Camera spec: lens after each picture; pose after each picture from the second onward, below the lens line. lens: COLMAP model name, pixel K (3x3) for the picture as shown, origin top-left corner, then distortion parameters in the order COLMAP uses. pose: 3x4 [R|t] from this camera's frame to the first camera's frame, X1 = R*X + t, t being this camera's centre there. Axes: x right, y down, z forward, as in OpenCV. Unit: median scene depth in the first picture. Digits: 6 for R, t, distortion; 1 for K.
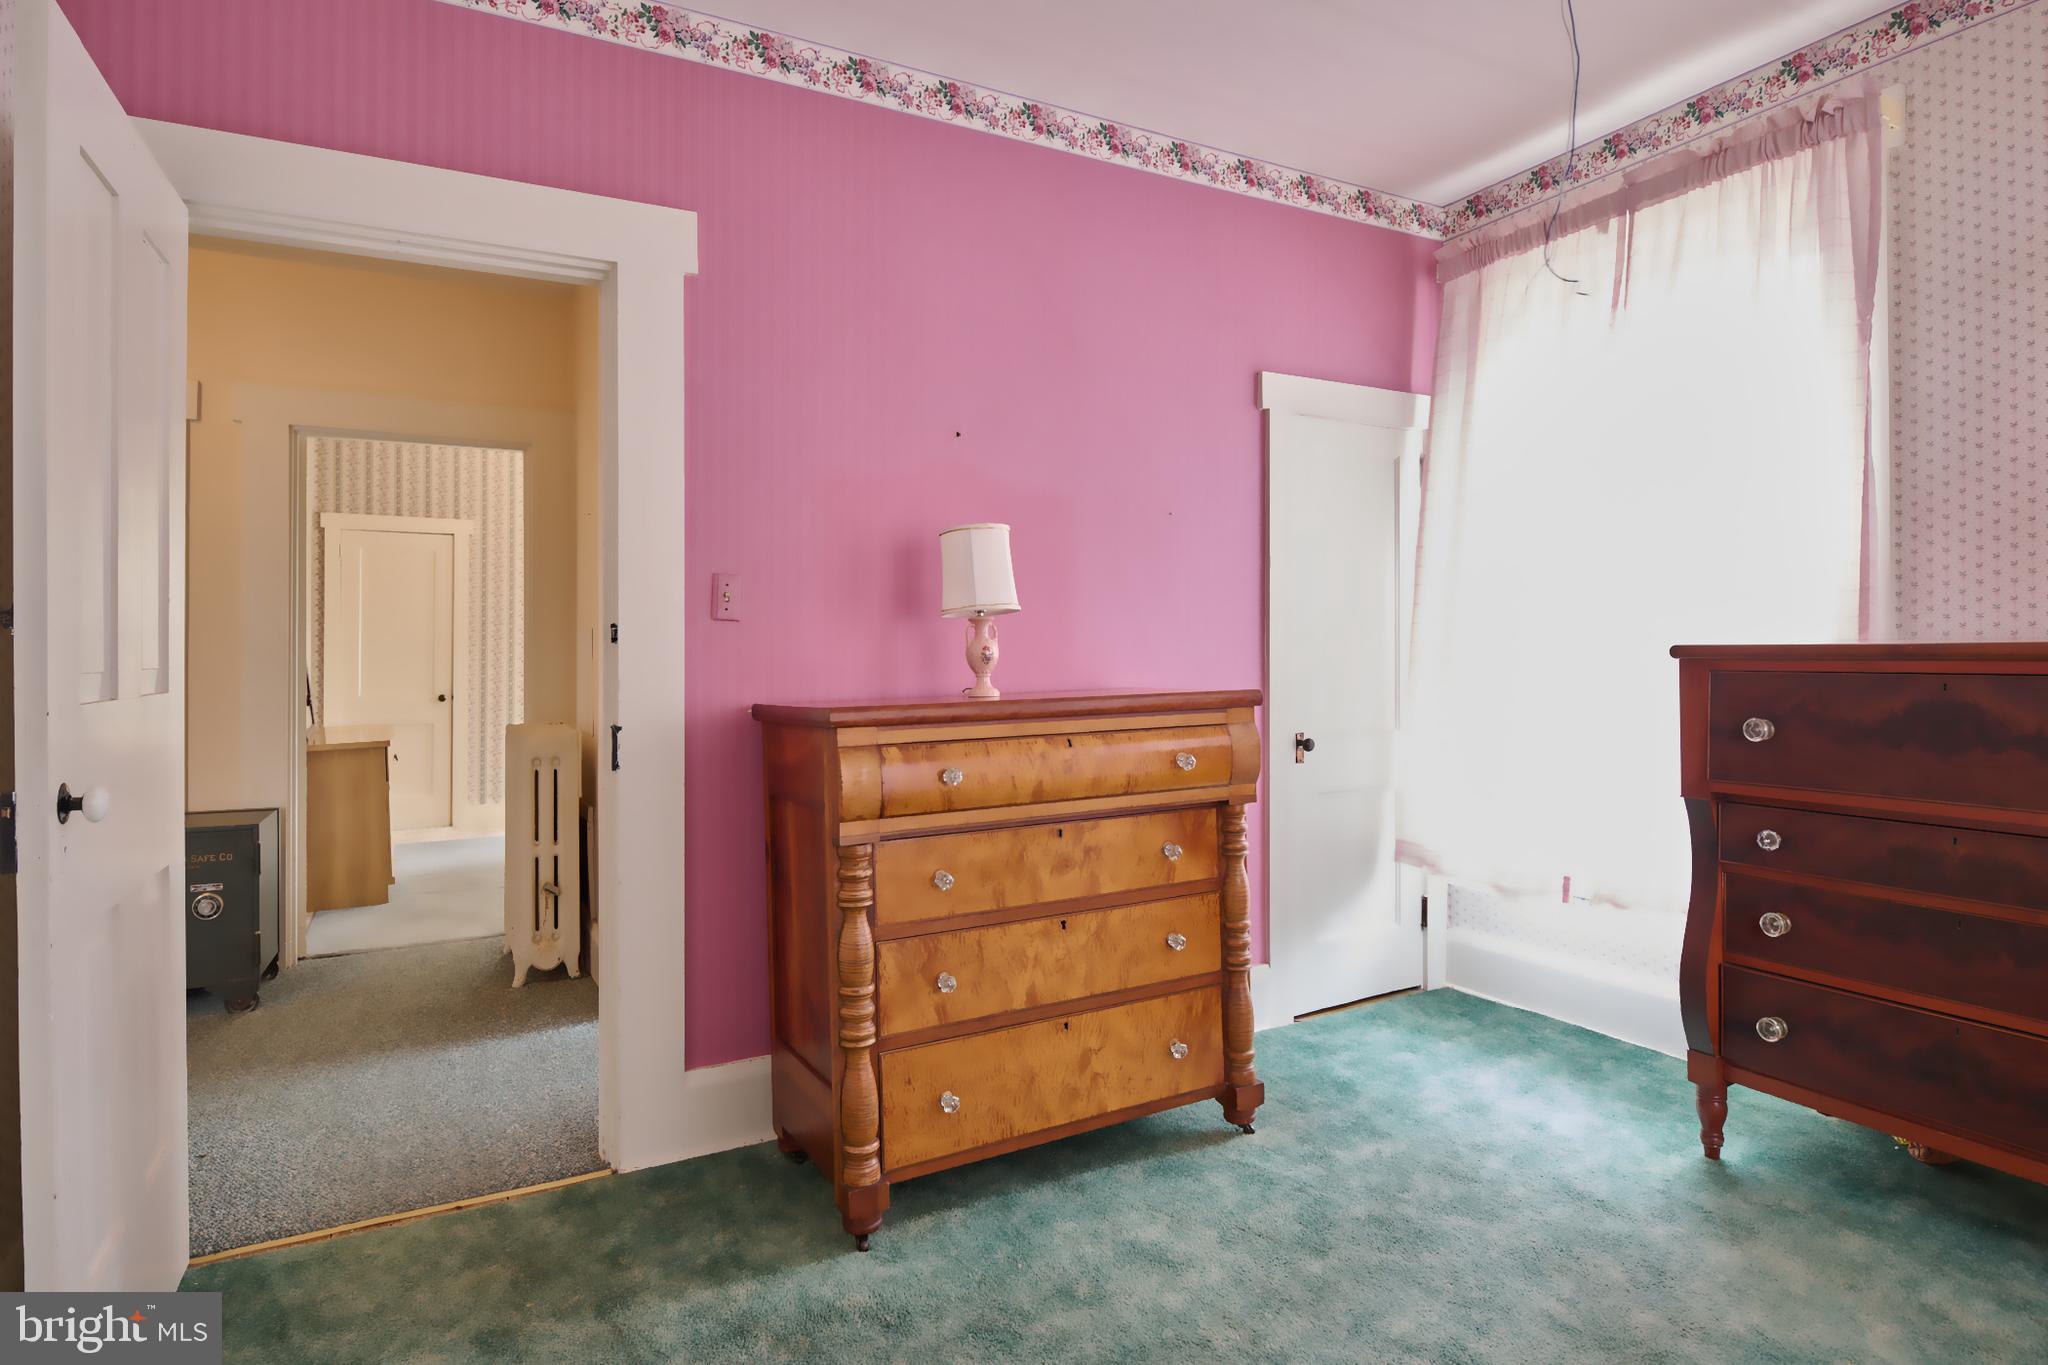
lens RADIAL K [[1138.8, 0, 1013.6], [0, 1138.8, 650.7], [0, 0, 1]] dist [-0.005701, -0.000272]
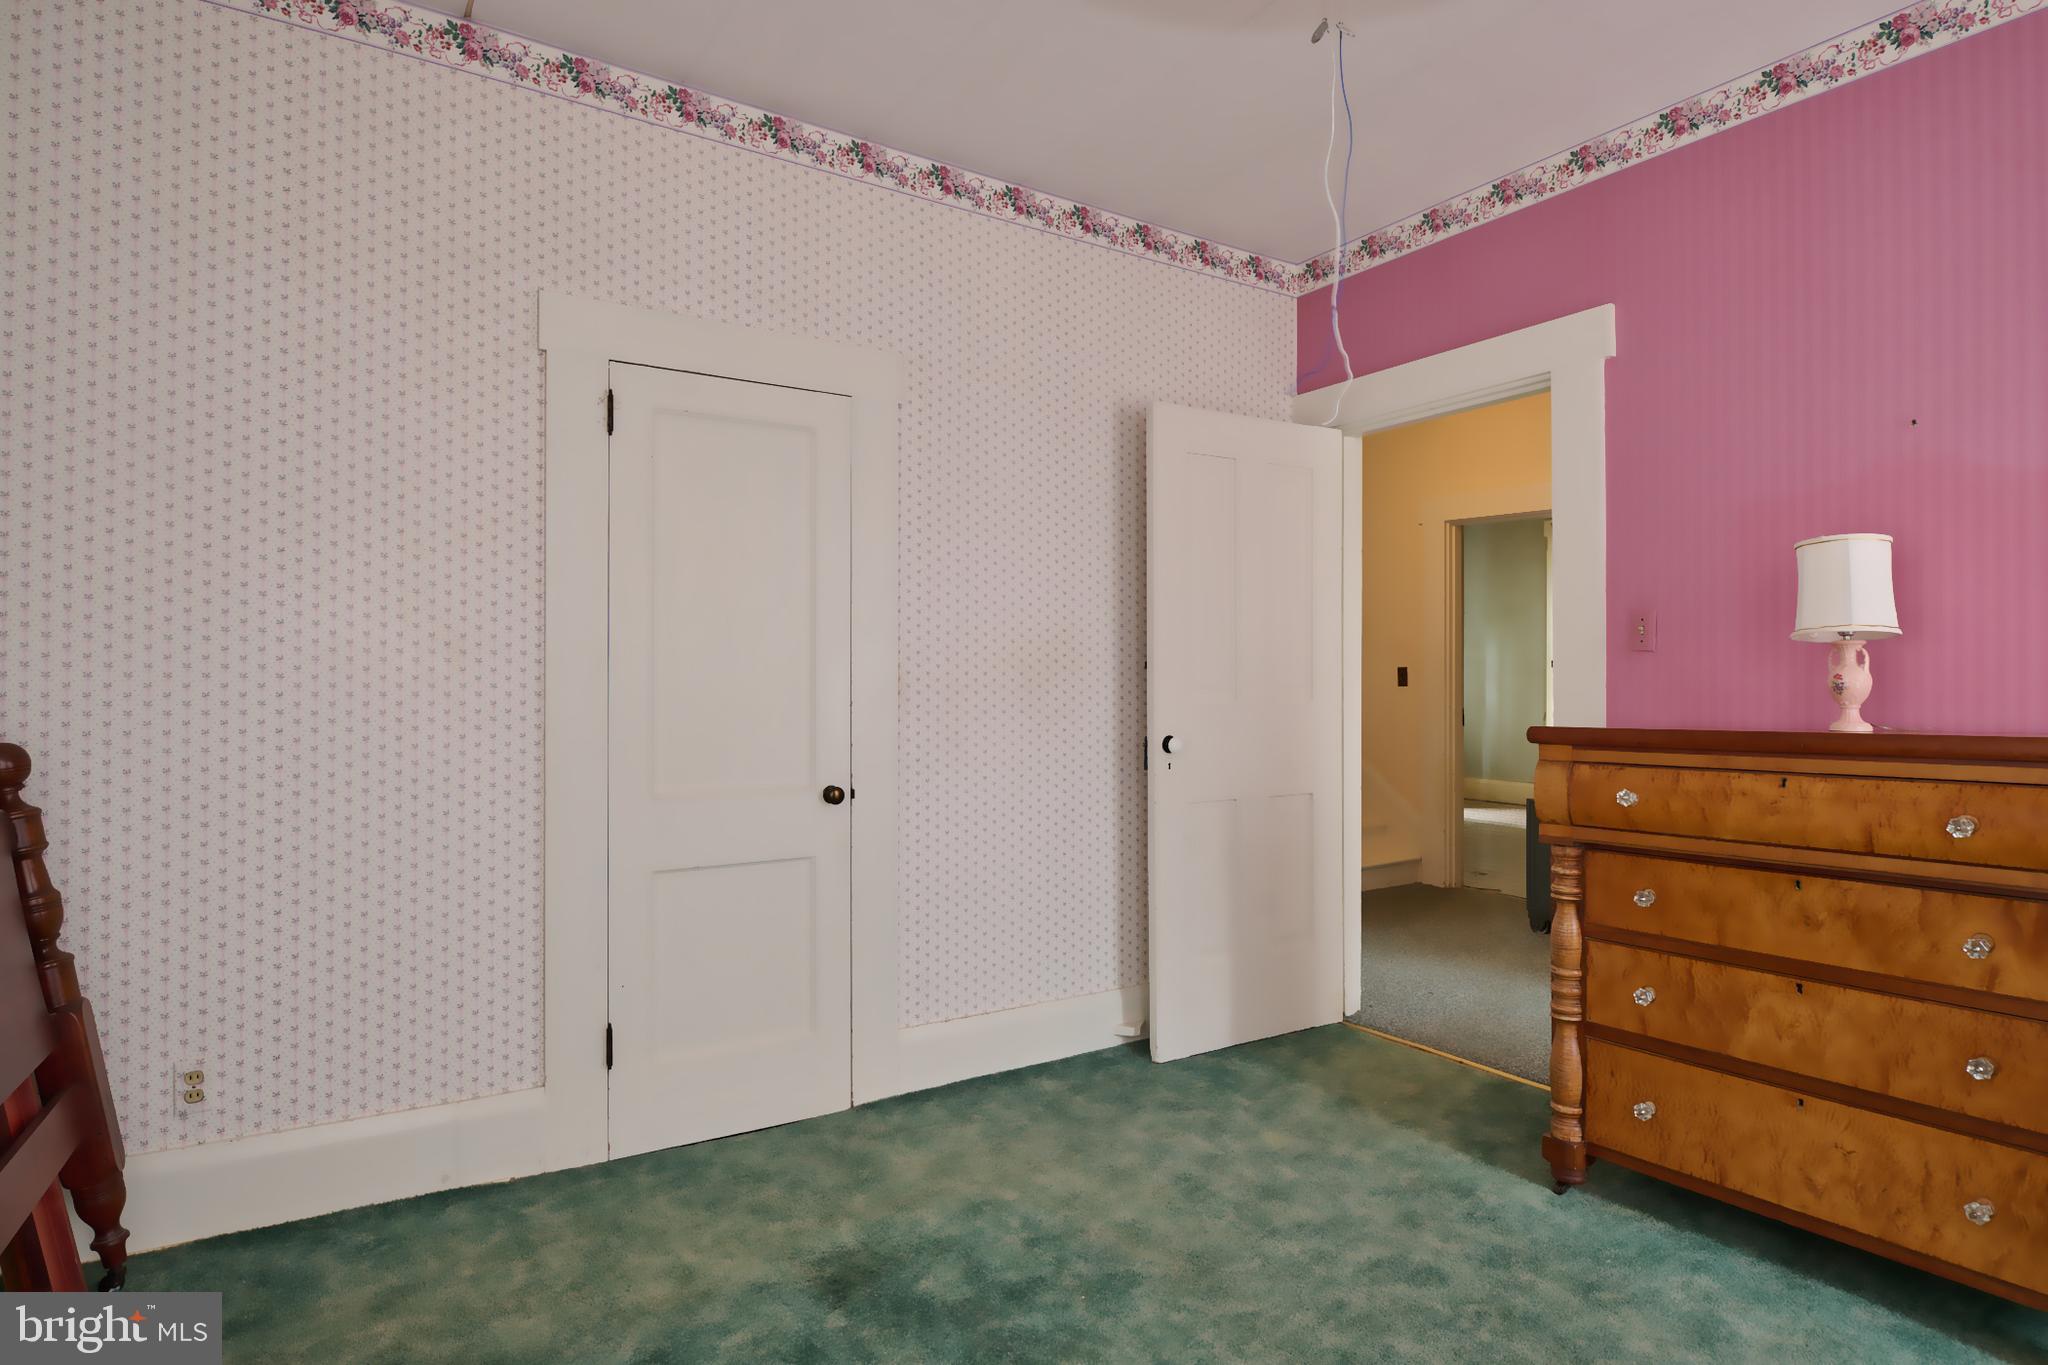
lens RADIAL K [[1138.8, 0, 1023.6], [0, 1138.8, 678.3], [0, 0, 1]] dist [-0.005701, -0.000272]
pose [[0.062323, 0.002919, -0.998052, 0.962594], [-0.000694, 0.999996, 0.002882, -0.003225], [0.998056, 0.000513, 0.062325, 0.368465]]
